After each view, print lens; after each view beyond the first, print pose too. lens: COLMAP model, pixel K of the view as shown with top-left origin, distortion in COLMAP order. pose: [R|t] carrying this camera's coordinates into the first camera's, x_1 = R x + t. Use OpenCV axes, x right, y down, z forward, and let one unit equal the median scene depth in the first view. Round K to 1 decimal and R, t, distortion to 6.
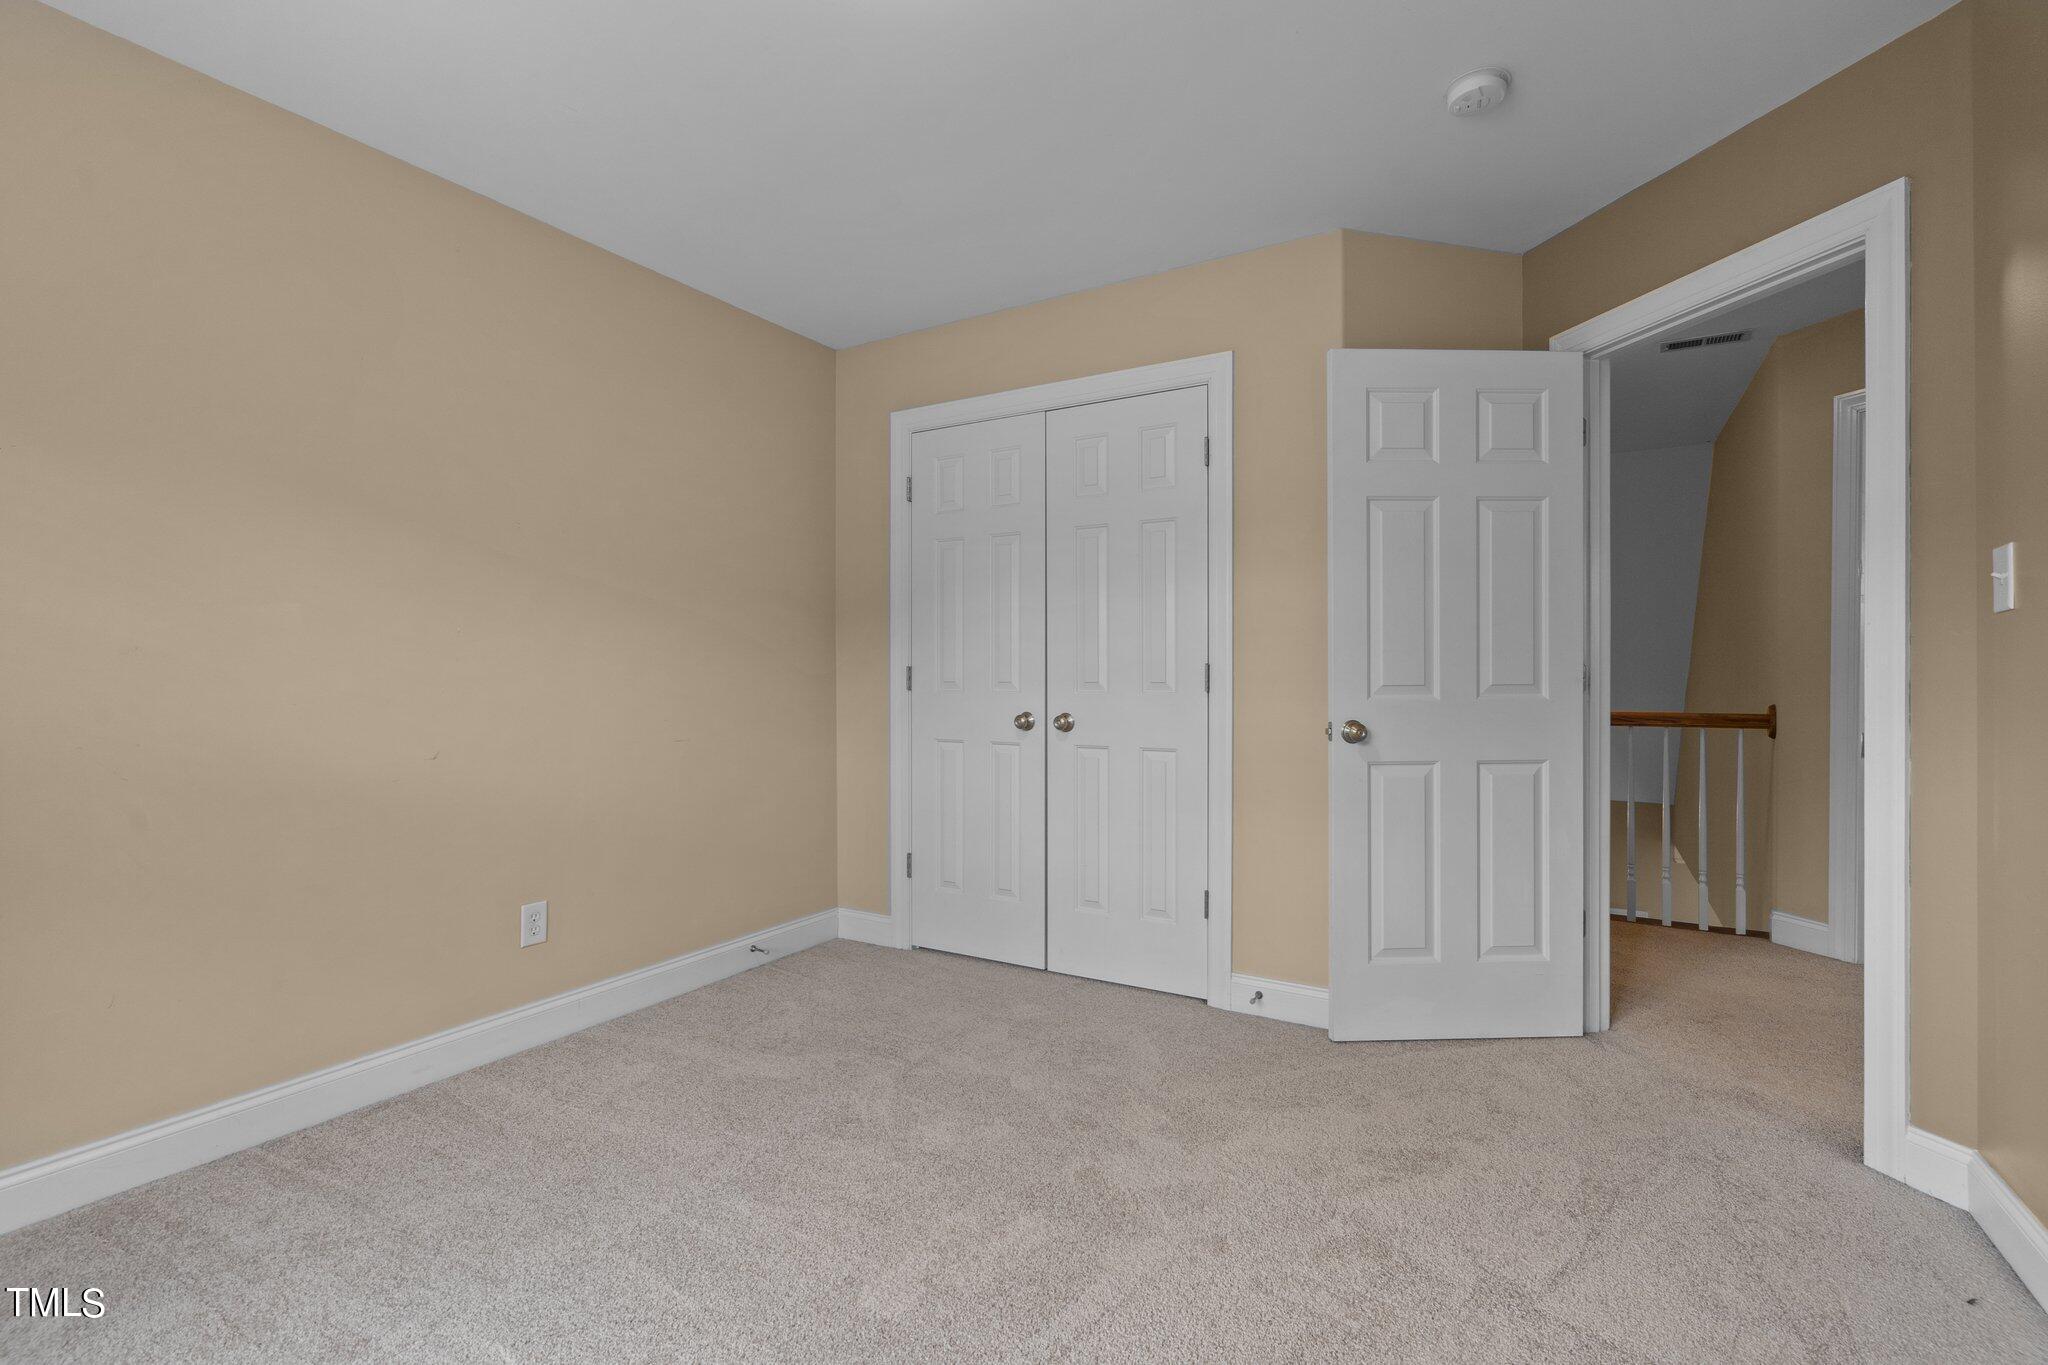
lens RADIAL K [[932.9, 0, 1028.3], [0, 932.9, 684.1], [0, 0, 1]] dist [-0.005288, 0.002660]
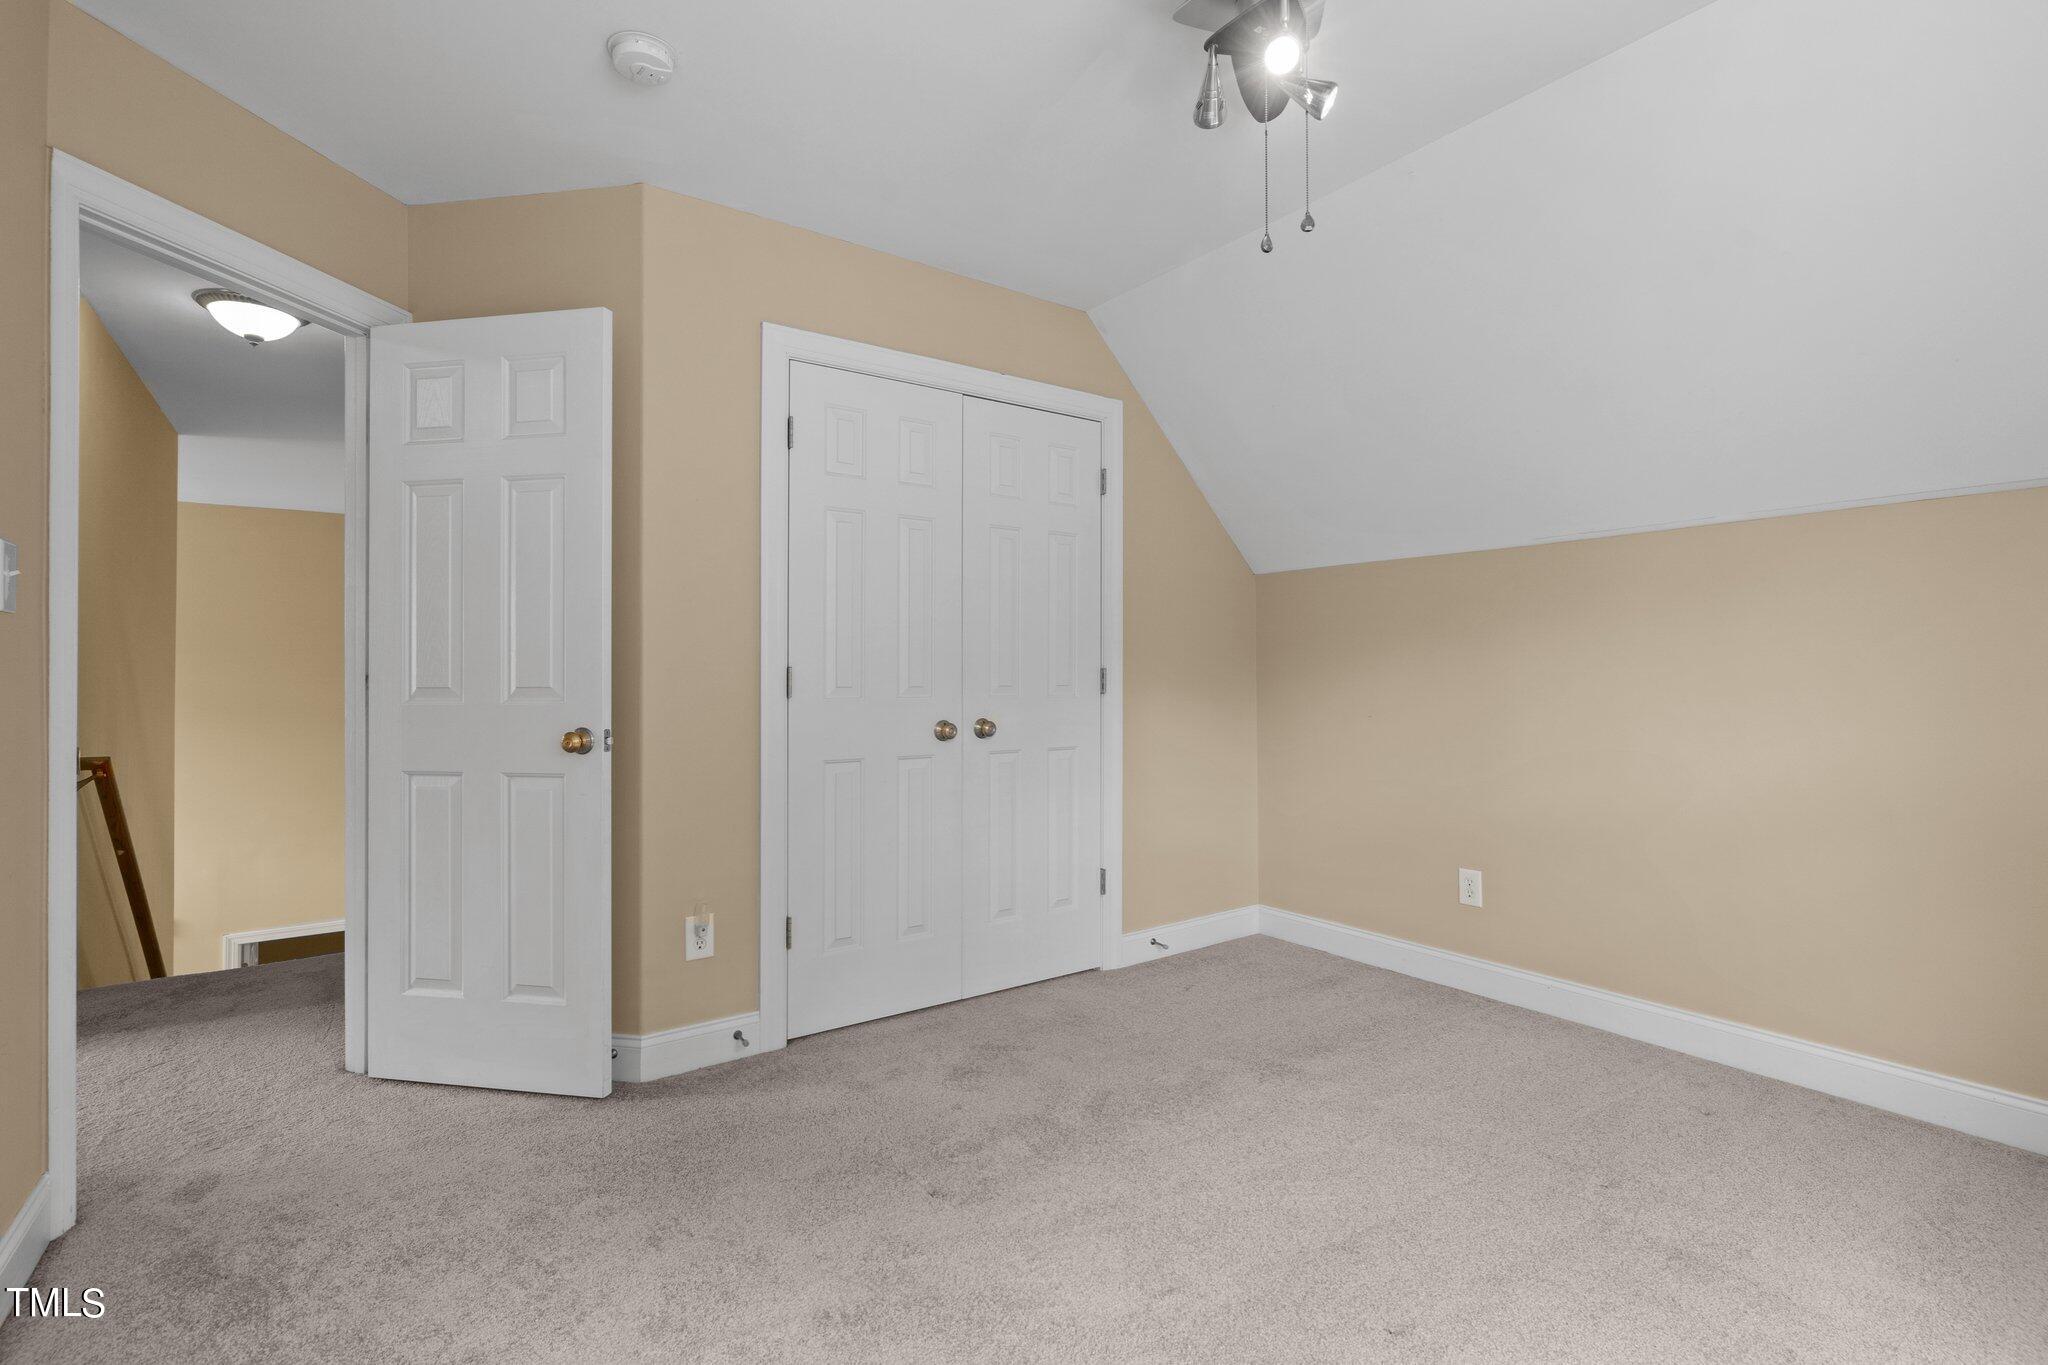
lens RADIAL K [[932.9, 0, 1025.6], [0, 932.9, 677.5], [0, 0, 1]] dist [-0.005288, 0.002660]
pose [[0.414620, 0.002754, 0.909990, -0.801820], [0.009875, 0.999923, -0.007525, -0.002902], [-0.909941, 0.012106, 0.414561, 0.559544]]
